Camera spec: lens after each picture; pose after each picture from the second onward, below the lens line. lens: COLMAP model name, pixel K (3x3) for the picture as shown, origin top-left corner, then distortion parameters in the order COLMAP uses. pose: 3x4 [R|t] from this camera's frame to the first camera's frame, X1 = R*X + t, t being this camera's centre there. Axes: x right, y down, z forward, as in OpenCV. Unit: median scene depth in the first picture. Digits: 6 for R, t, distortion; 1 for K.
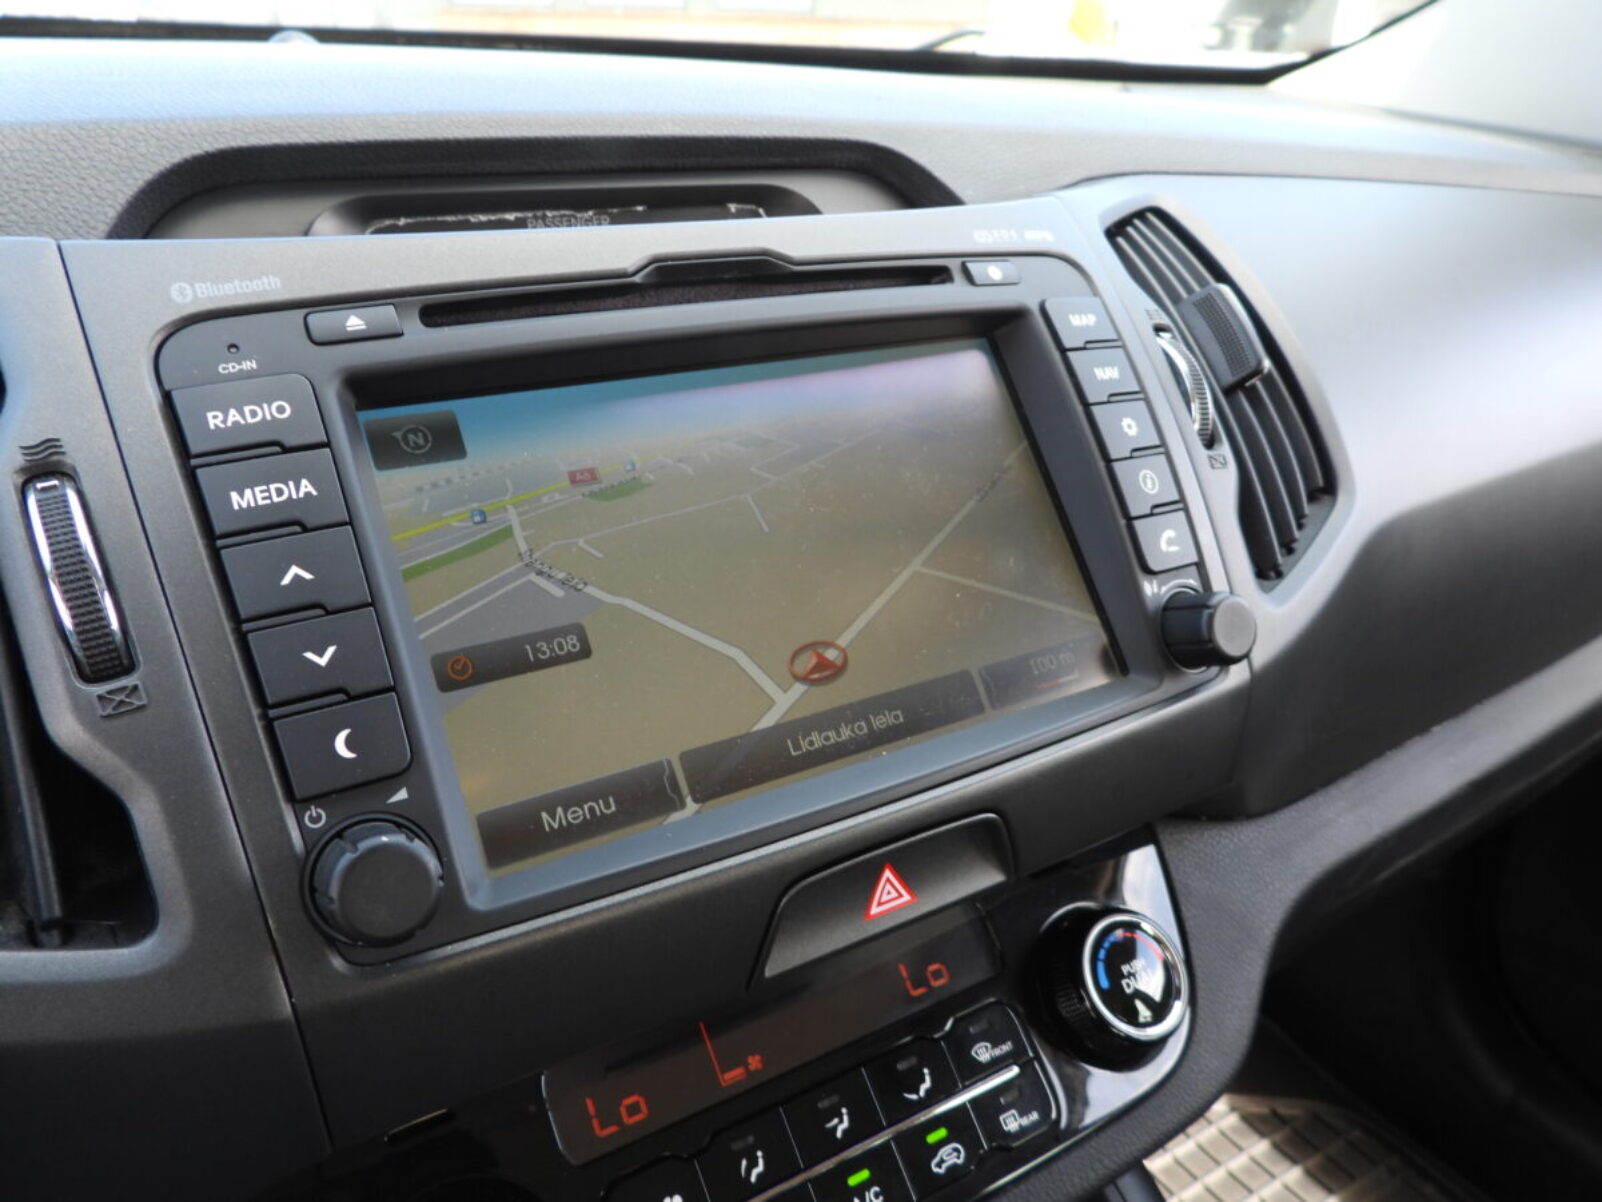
lens RADIAL K [[1148.7, 0, 801.0], [0, 1148.7, 601.0], [0, 0, 1]] dist [-0.013475, 0.009803]
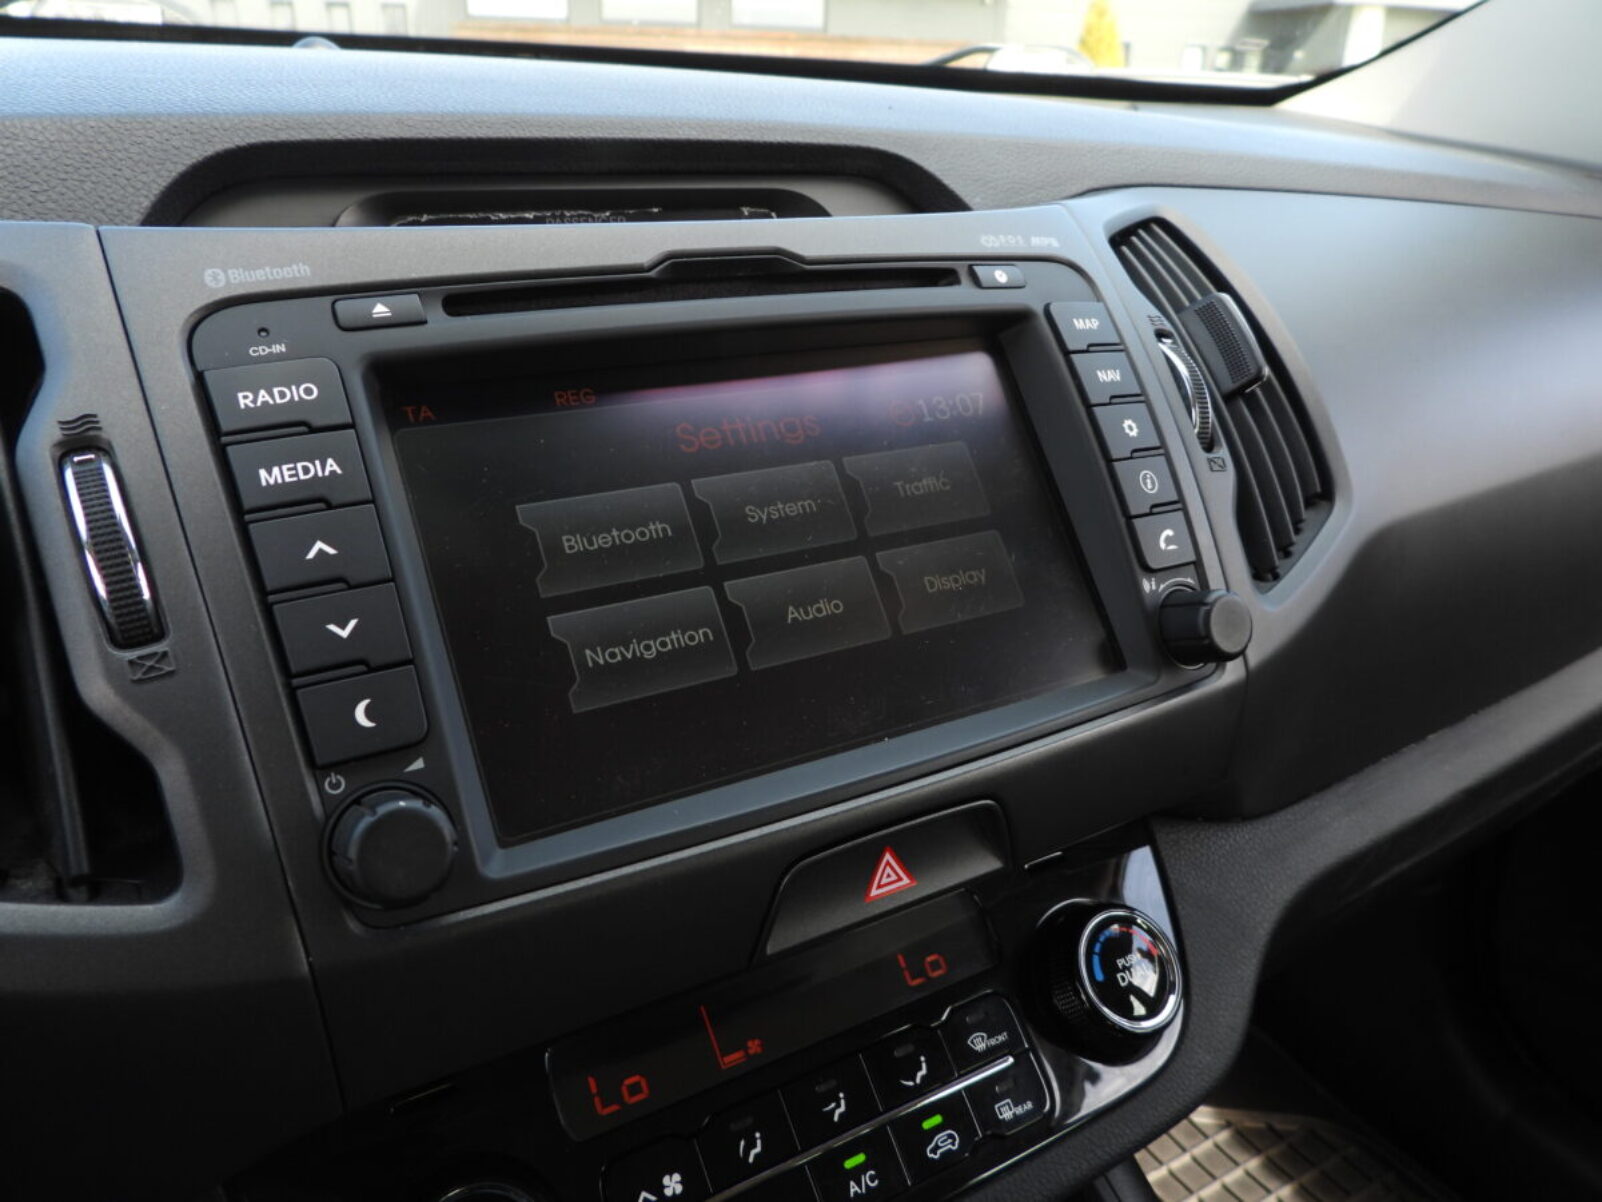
lens RADIAL K [[1148.7, 0, 801.0], [0, 1148.7, 601.0], [0, 0, 1]] dist [-0.013475, 0.009803]
pose [[0.999870, 0.015818, -0.003073, -0.002037], [-0.015856, 0.999795, -0.012570, 0.020519], [0.002873, 0.012617, 0.999916, -0.023026]]
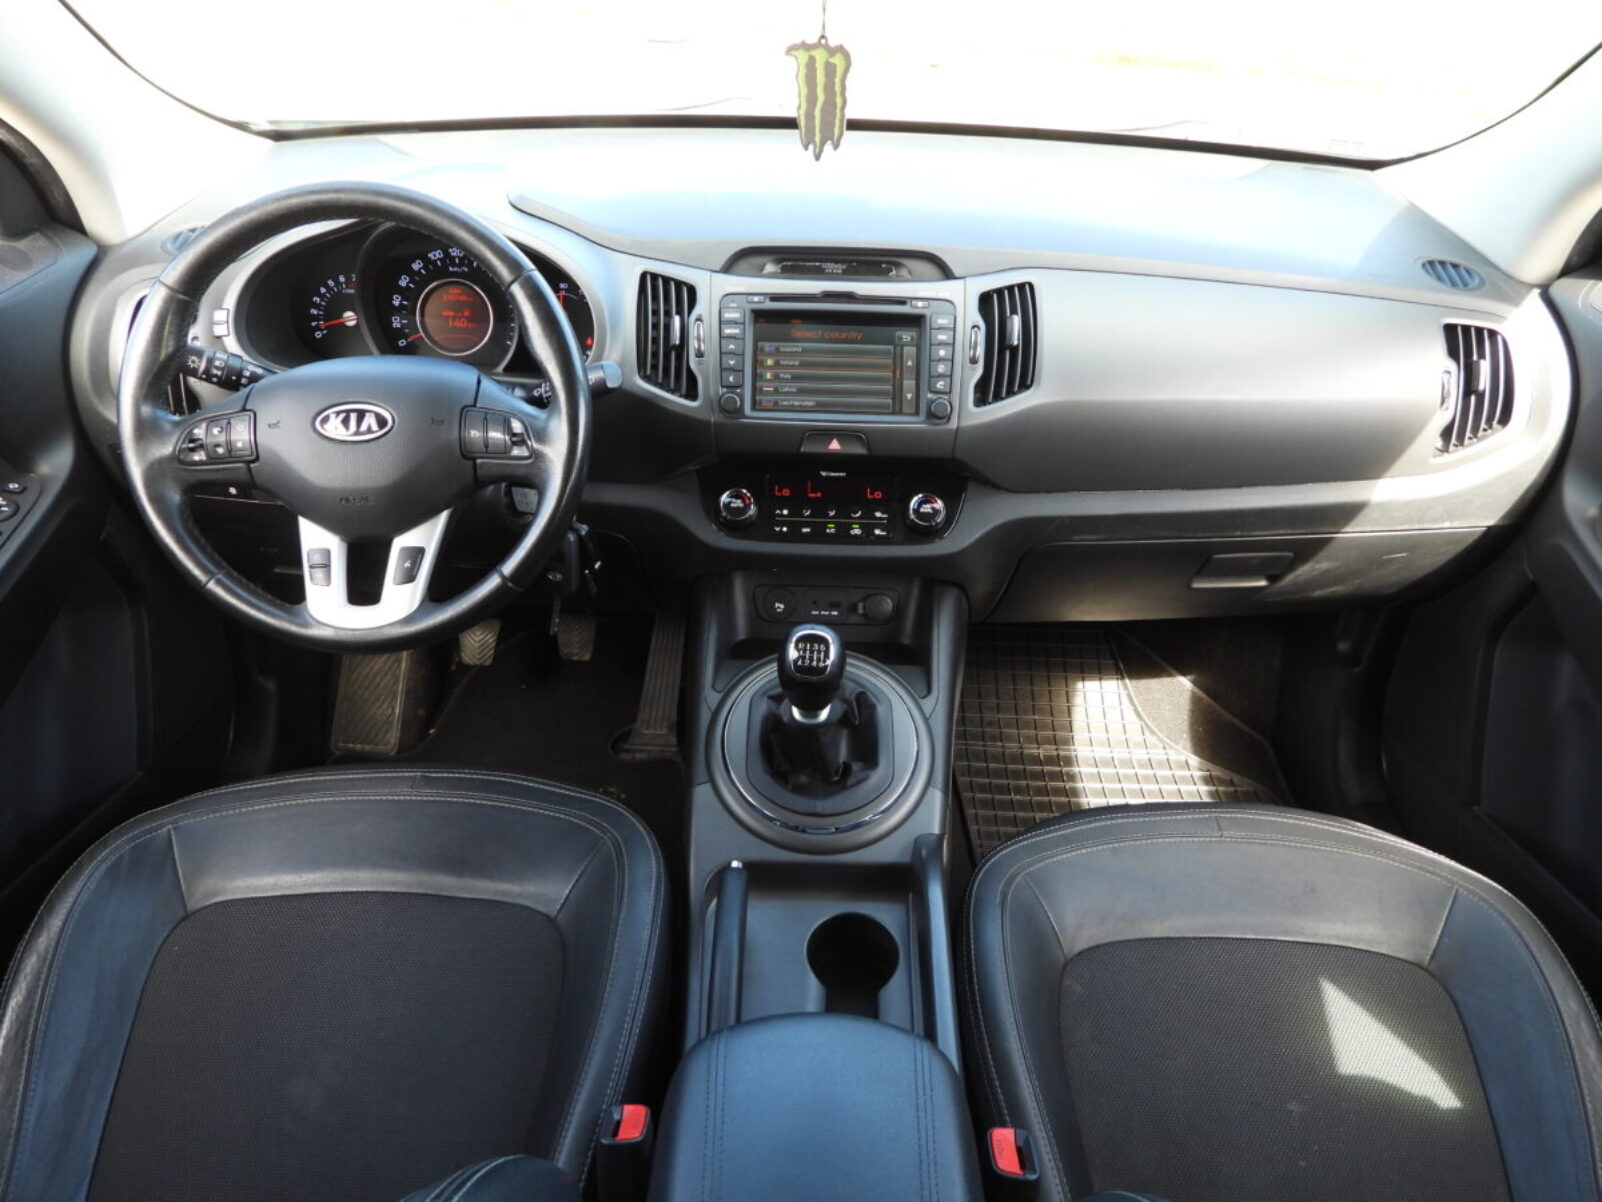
lens RADIAL K [[1148.7, 0, 801.0], [0, 1148.7, 601.0], [0, 0, 1]] dist [-0.013475, 0.009803]
pose [[0.848970, 0.299540, -0.435345, 1.819116], [-0.226477, 0.950578, 0.212393, -0.075619], [0.477449, -0.081719, 0.874851, -2.627504]]
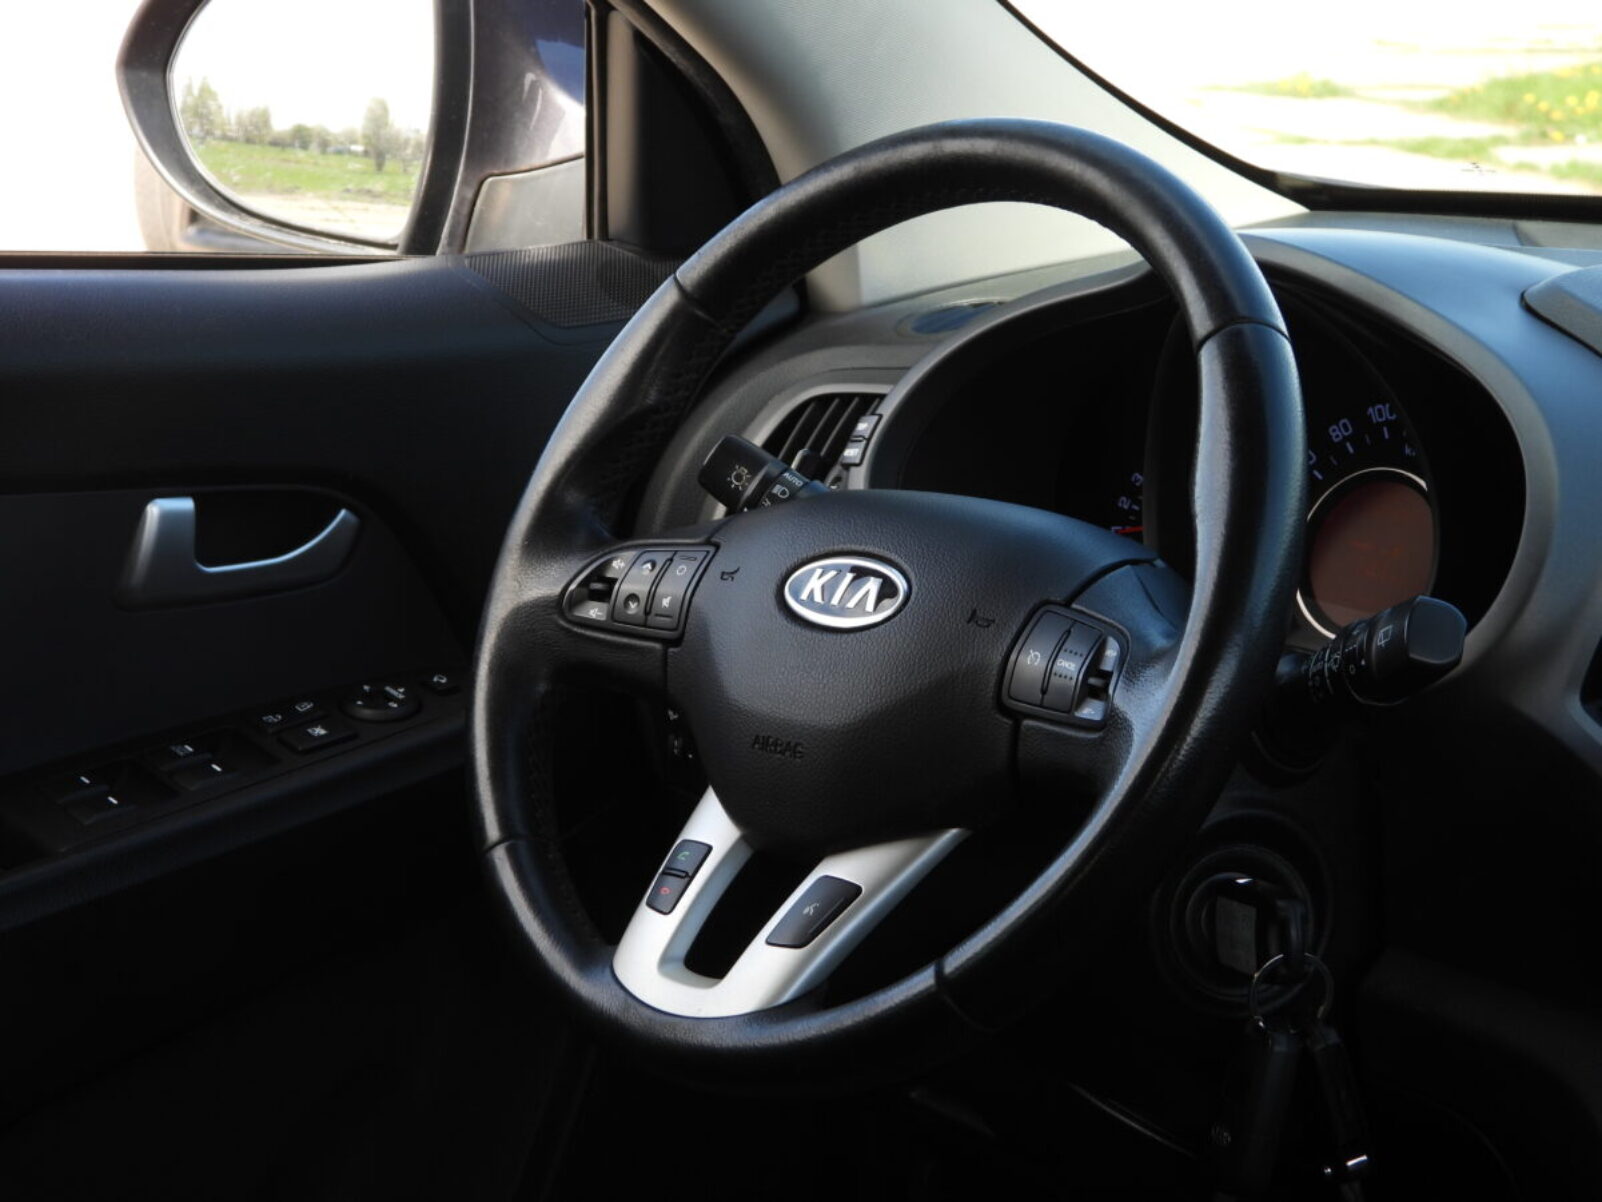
lens RADIAL K [[3540.8, 0, 801.0], [0, 3540.8, 601.0], [0, 0, 1]] dist [-0.033036, -0.068656]
pose [[0.182292, 0.191132, -0.964489, 3.597955], [-0.414827, 0.904300, 0.100801, -0.000843], [0.891453, 0.381720, 0.244133, -1.469909]]
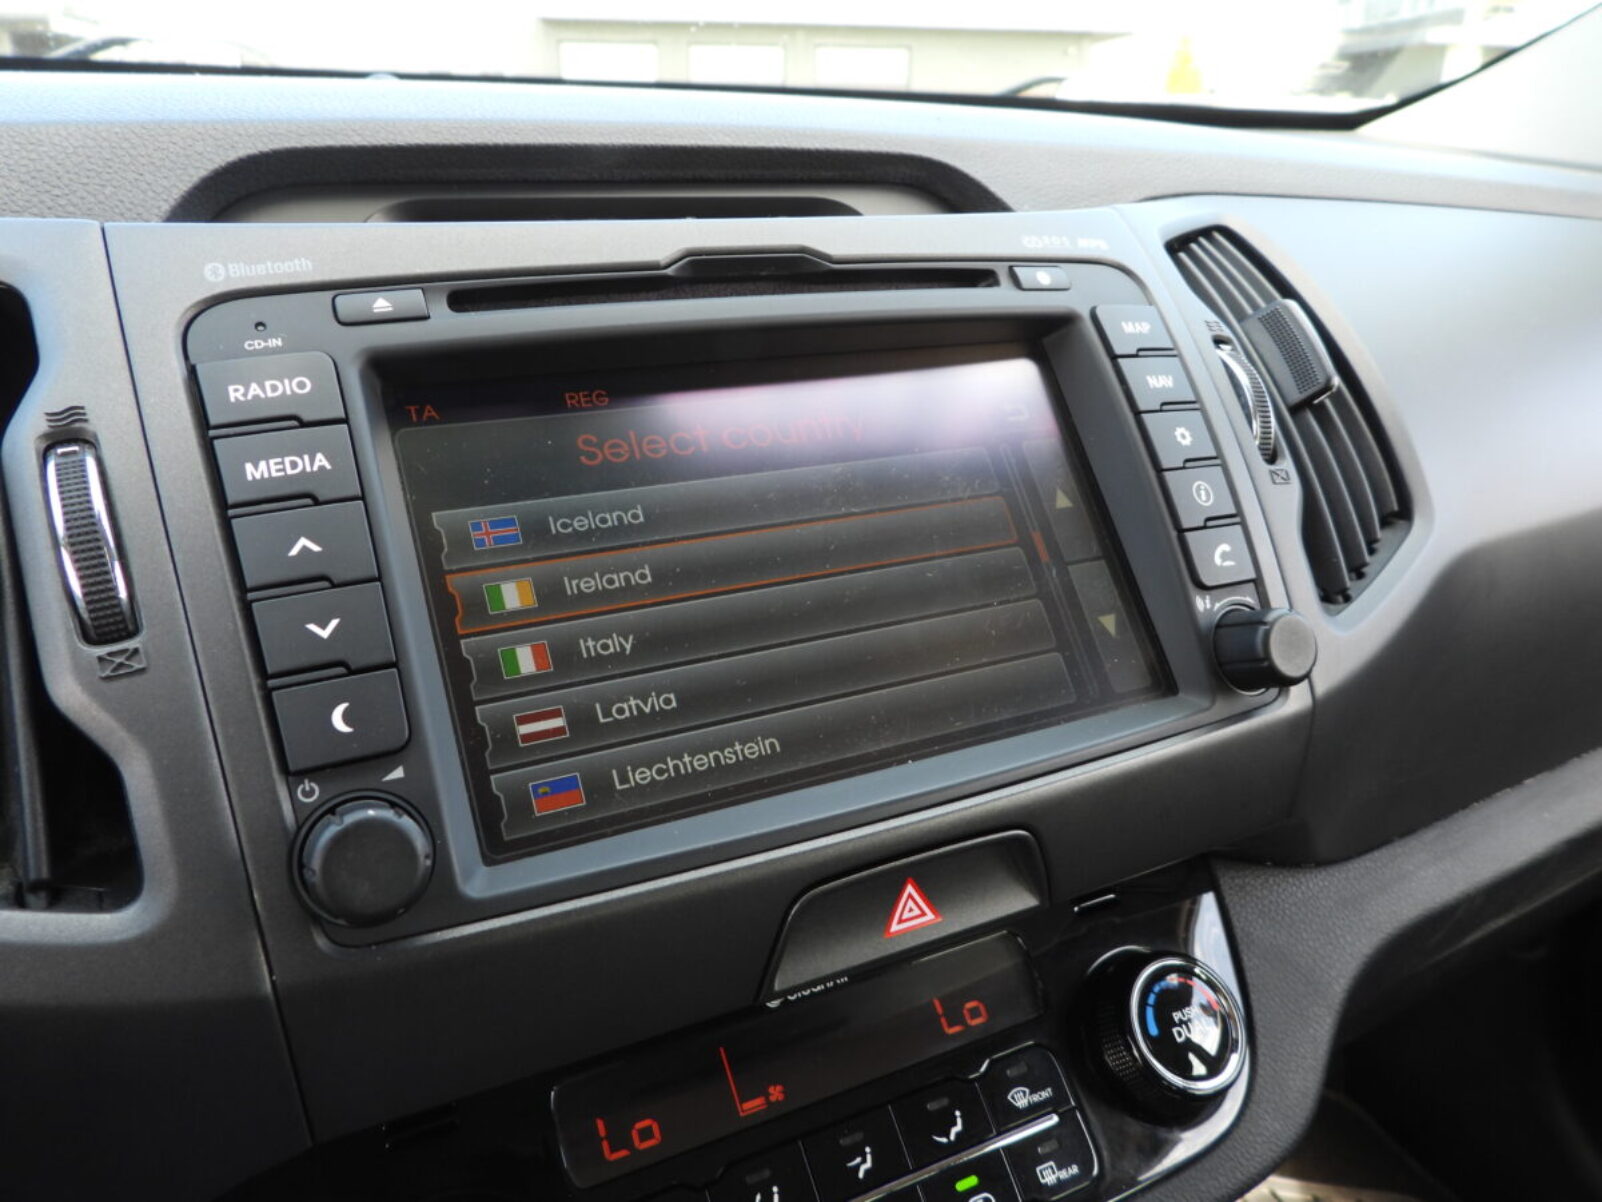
lens RADIAL K [[1148.7, 0, 801.0], [0, 1148.7, 601.0], [0, 0, 1]] dist [-0.013475, 0.009803]
pose [[0.997035, 0.023443, -0.073290, 0.042932], [-0.027185, 0.998355, -0.050487, 0.043475], [0.071986, 0.052330, 0.996032, 0.031745]]
